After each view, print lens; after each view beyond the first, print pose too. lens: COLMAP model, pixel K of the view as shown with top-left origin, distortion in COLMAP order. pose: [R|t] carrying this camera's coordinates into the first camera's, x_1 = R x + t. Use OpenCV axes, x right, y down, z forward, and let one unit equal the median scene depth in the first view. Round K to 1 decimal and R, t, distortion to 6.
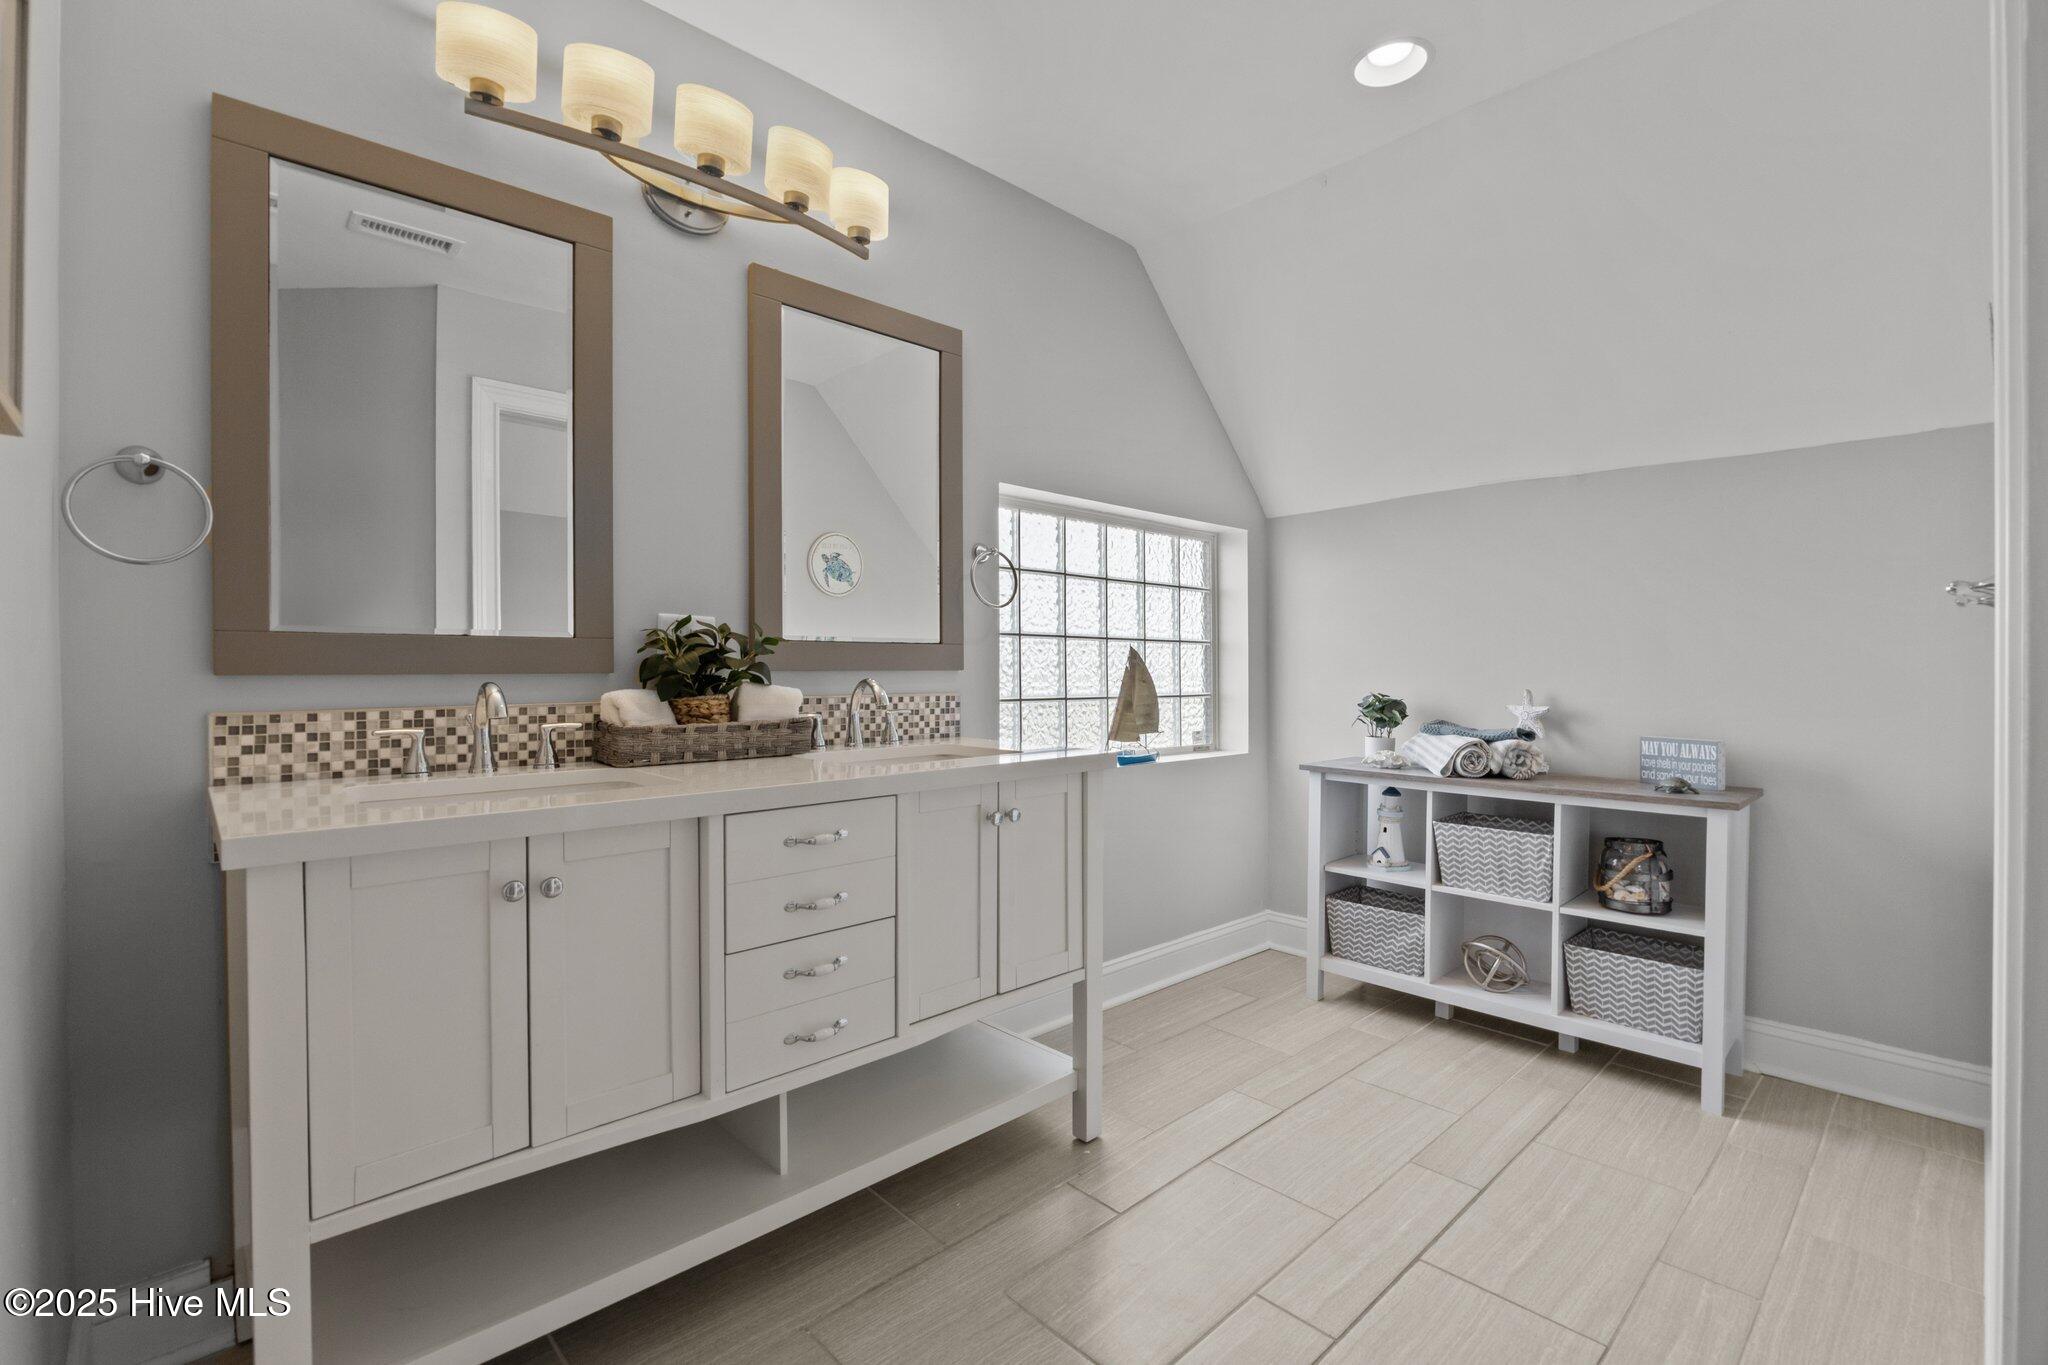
lens RADIAL K [[911.0, 0, 1024.0], [0, 911.0, 682.5], [0, 0, 1]] dist [0.000674, 0.000055]
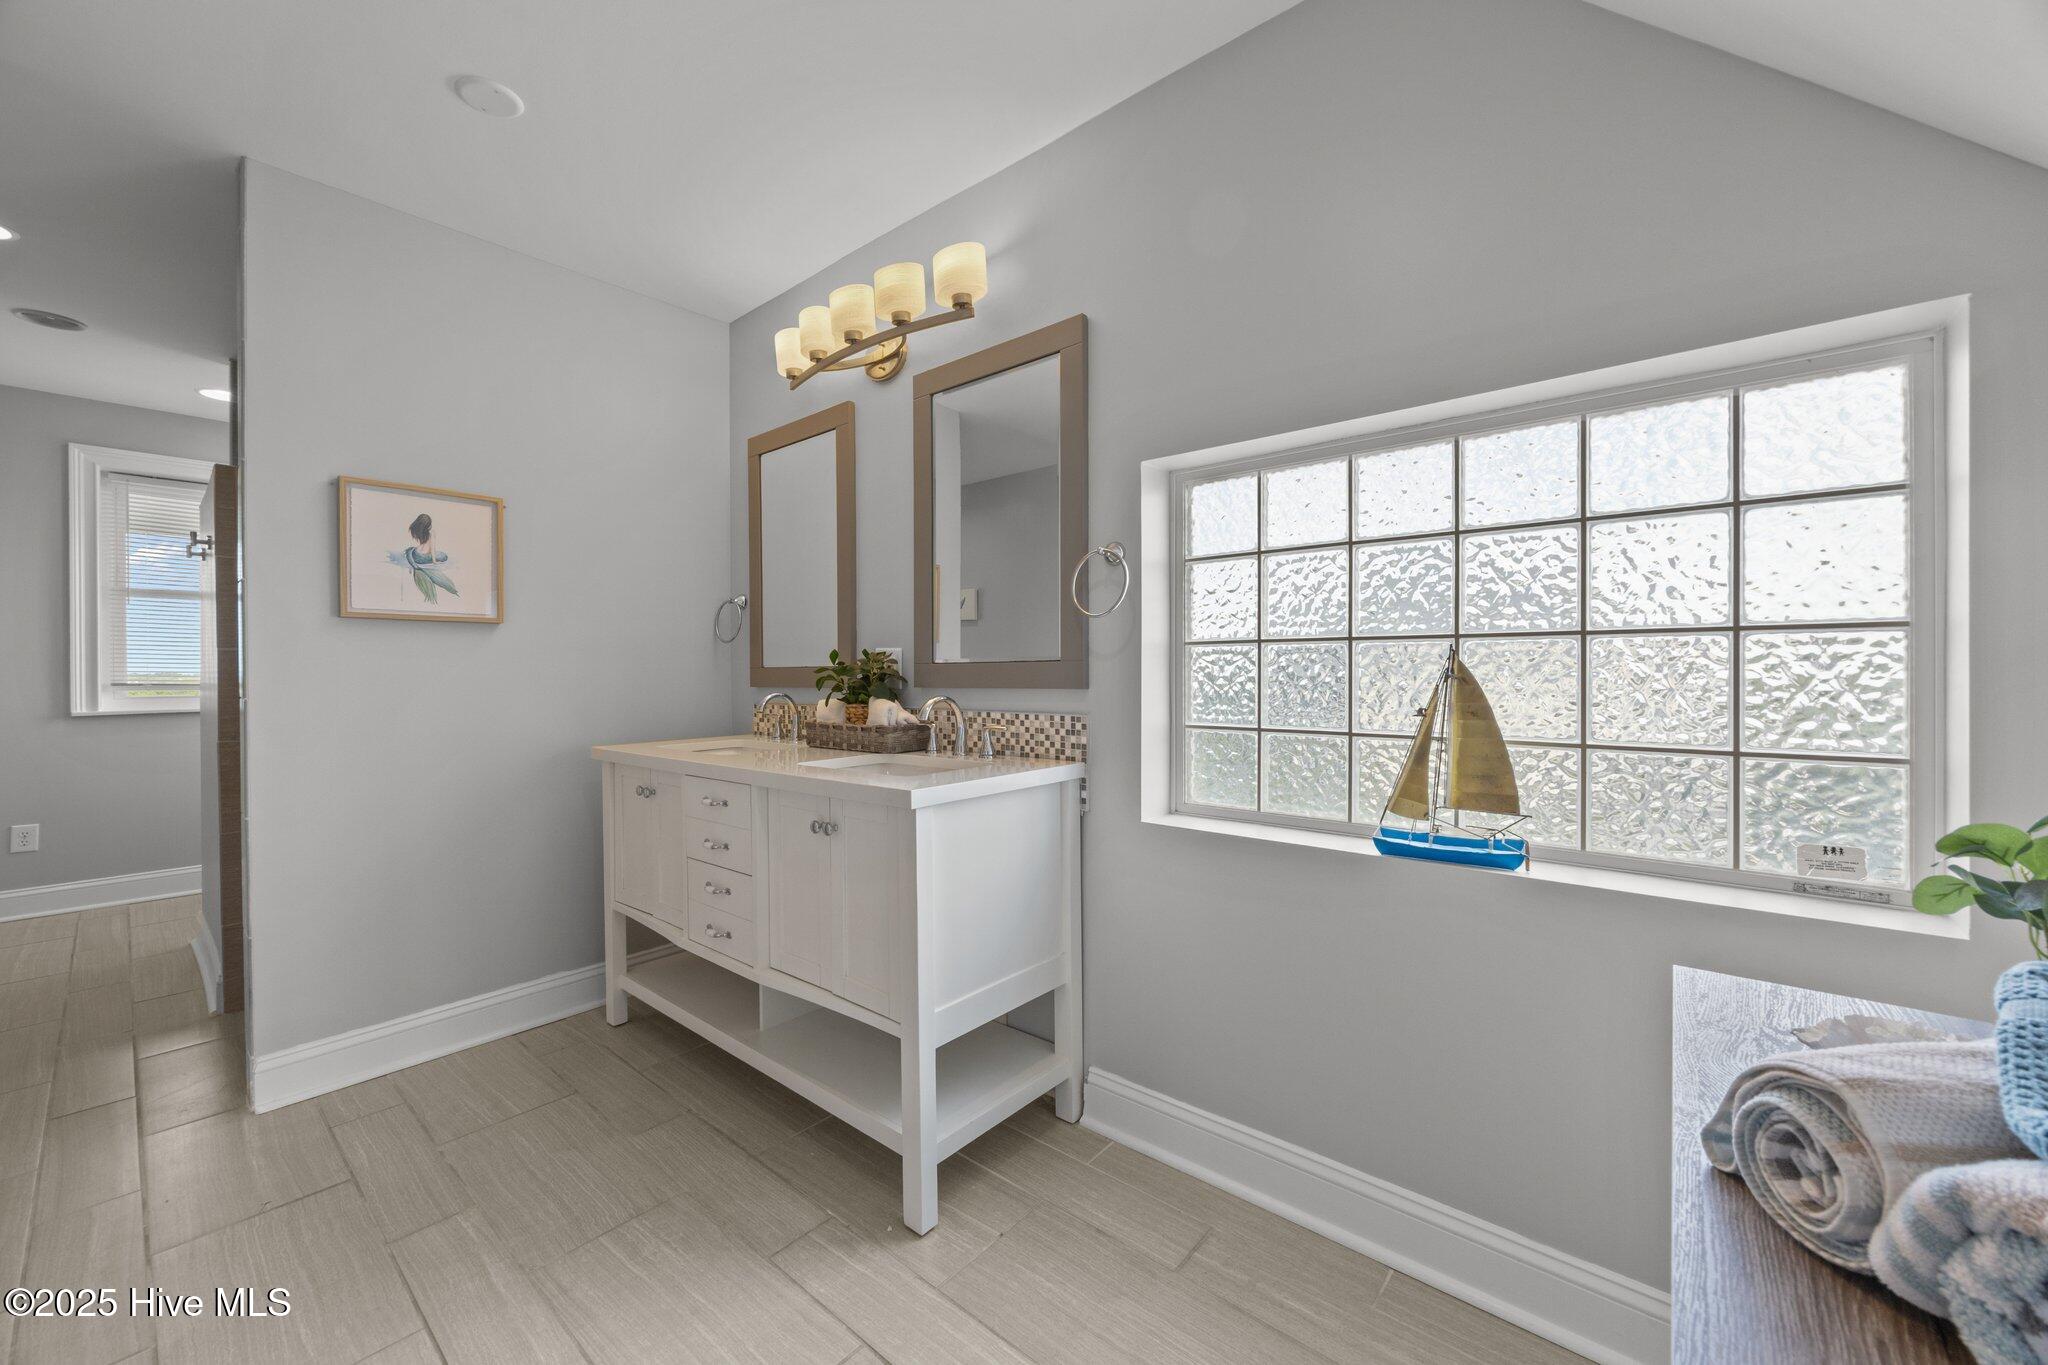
lens RADIAL K [[779.2, 0, 1024.0], [0, 779.2, 682.5], [0, 0, 1]] dist [0.000109, 0.000045]
pose [[0.124728, 0.010222, -0.992138, 0.716431], [-0.009794, 0.999911, 0.009071, -0.027317], [0.992143, 0.008585, 0.124817, 0.872378]]
